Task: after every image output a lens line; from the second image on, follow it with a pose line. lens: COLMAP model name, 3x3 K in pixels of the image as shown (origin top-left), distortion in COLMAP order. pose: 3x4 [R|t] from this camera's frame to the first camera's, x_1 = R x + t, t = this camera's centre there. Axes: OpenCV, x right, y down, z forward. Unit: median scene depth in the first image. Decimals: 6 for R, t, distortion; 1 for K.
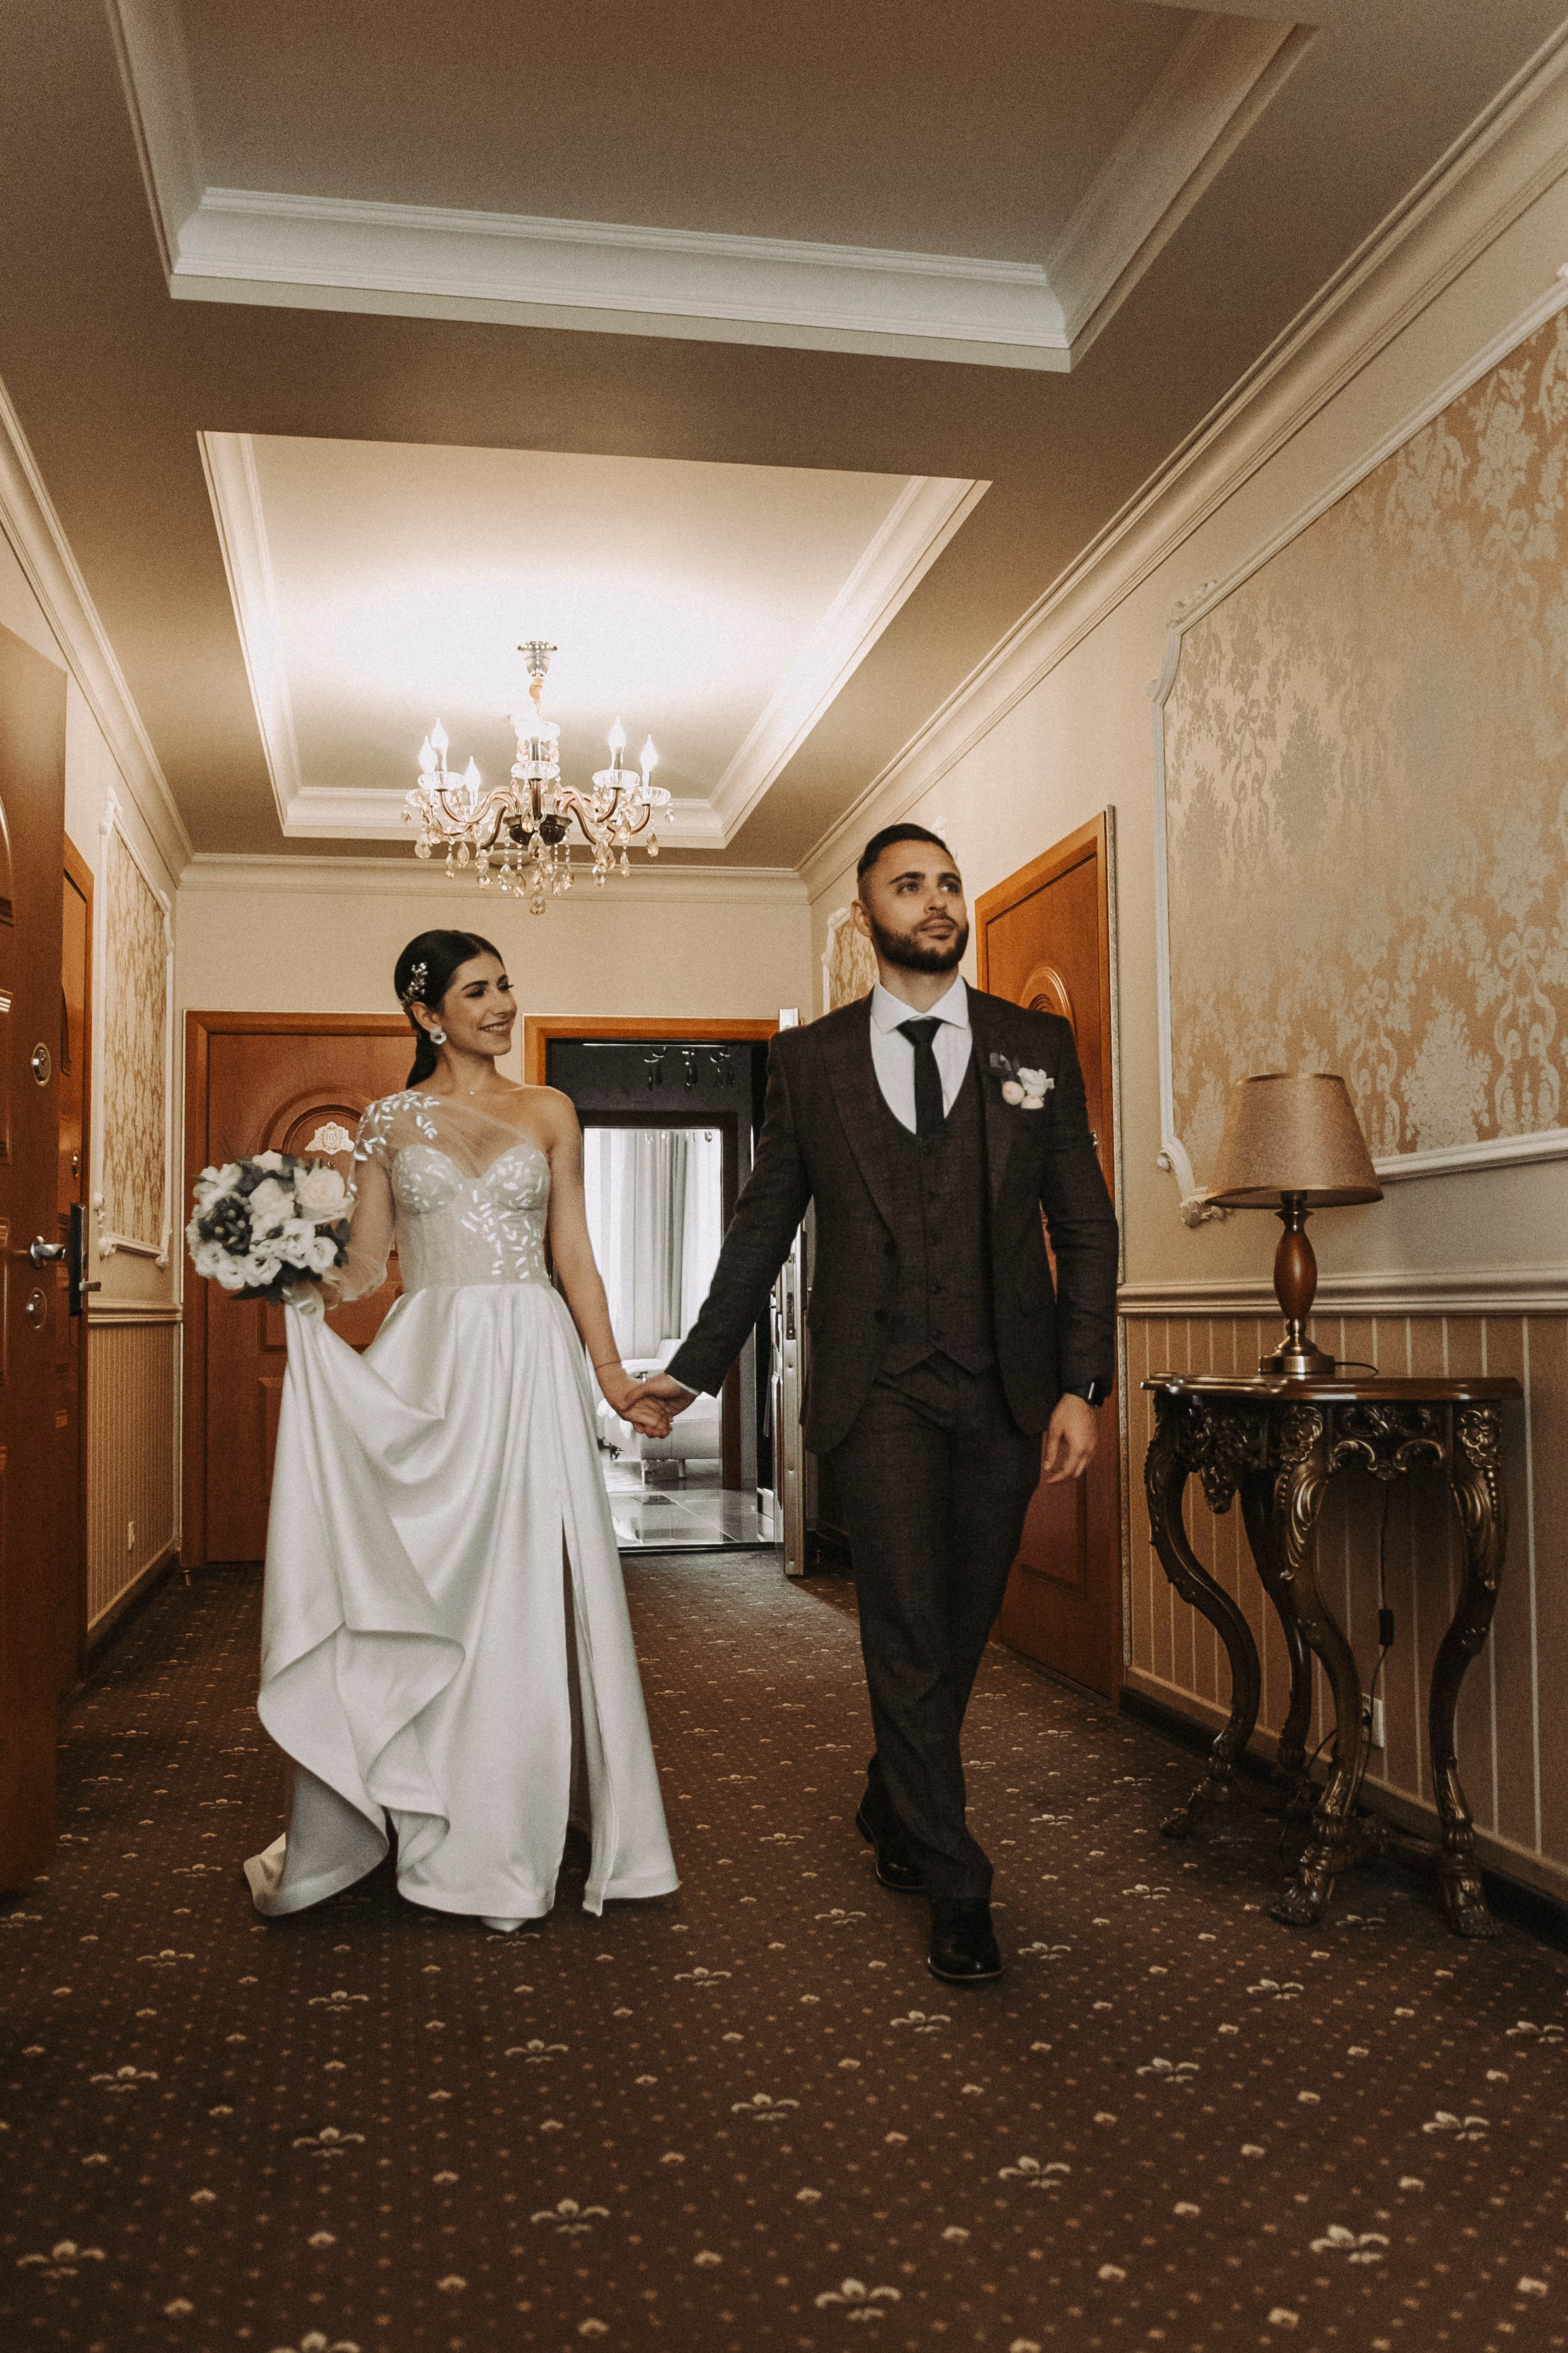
lens RADIAL K [[2055.6, 0, 781.9], [0, 2055.6, 1154.4], [0, 0, 1]] dist [-0.007729, 0.000344]
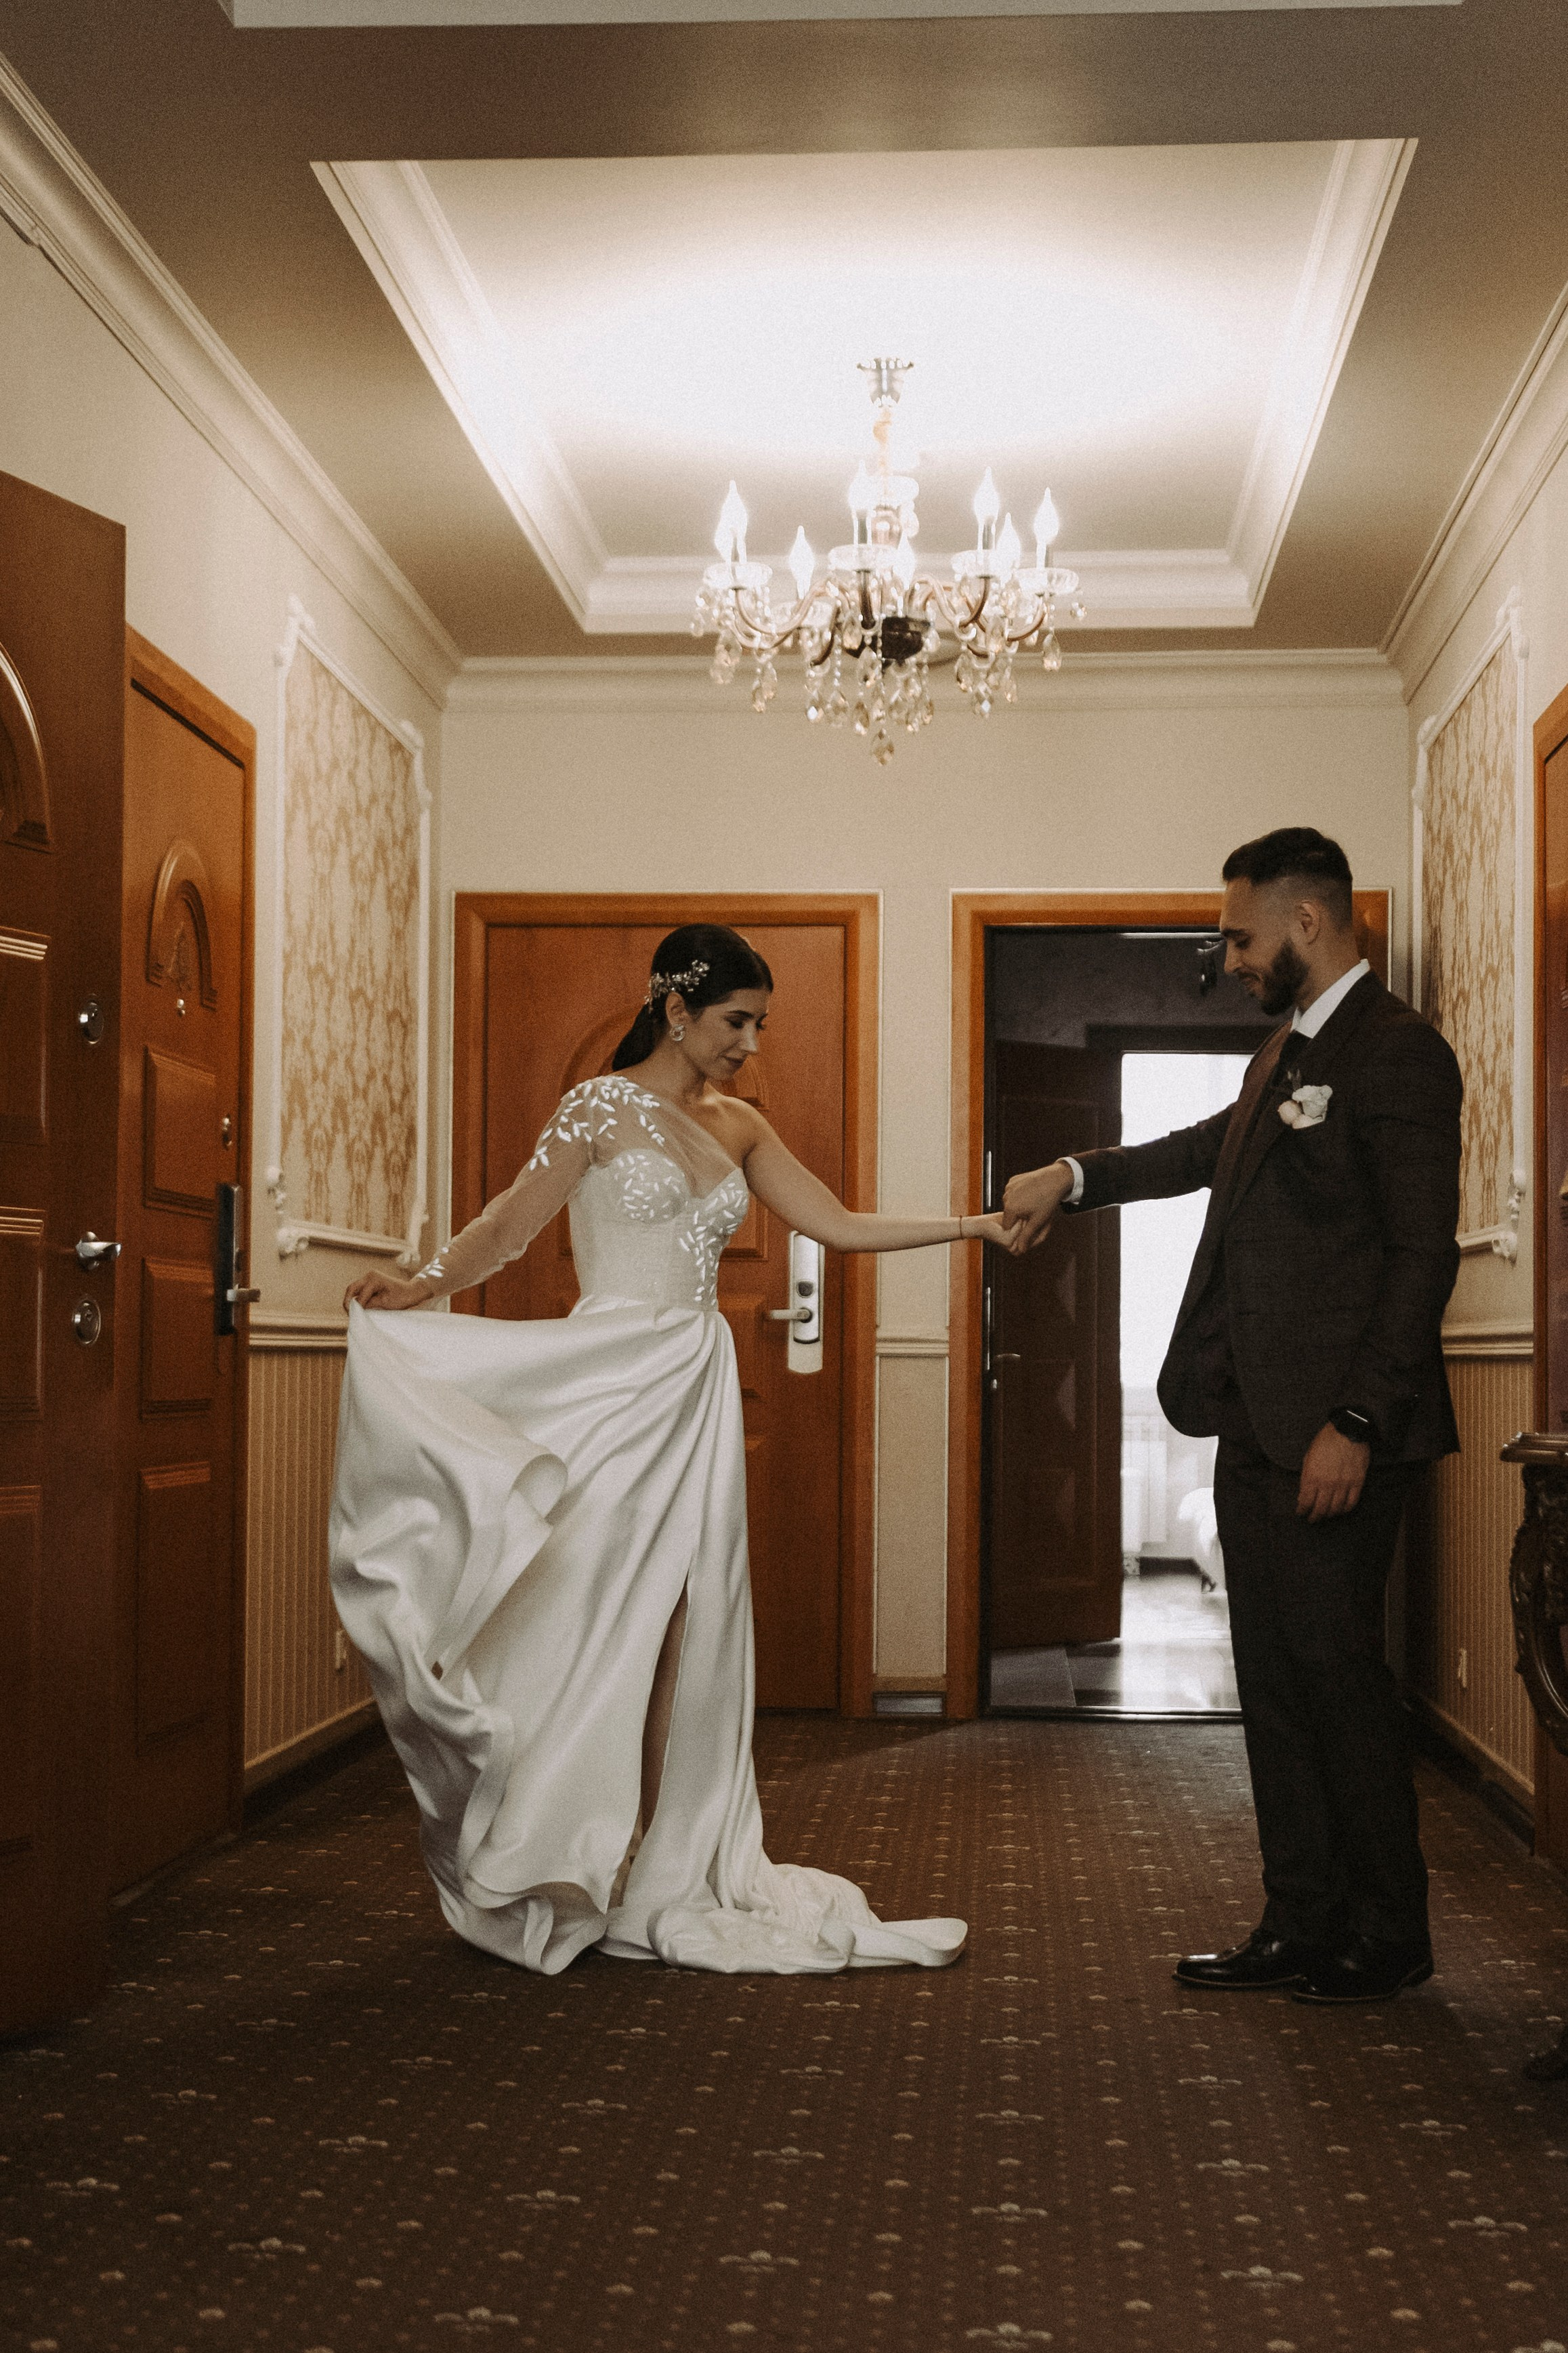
lens RADIAL K [[3626.9, 0, 784.0], [0, 3626.9, 1176.5], [0, 0, 1]] dist [0.213202, -1.360857]
pose [[0.968584, 0.005384, -0.248628, 0.139689], [0.001534, 0.999617, 0.027625, -0.011327], [0.248682, -0.027139, 0.968205, -0.170920]]
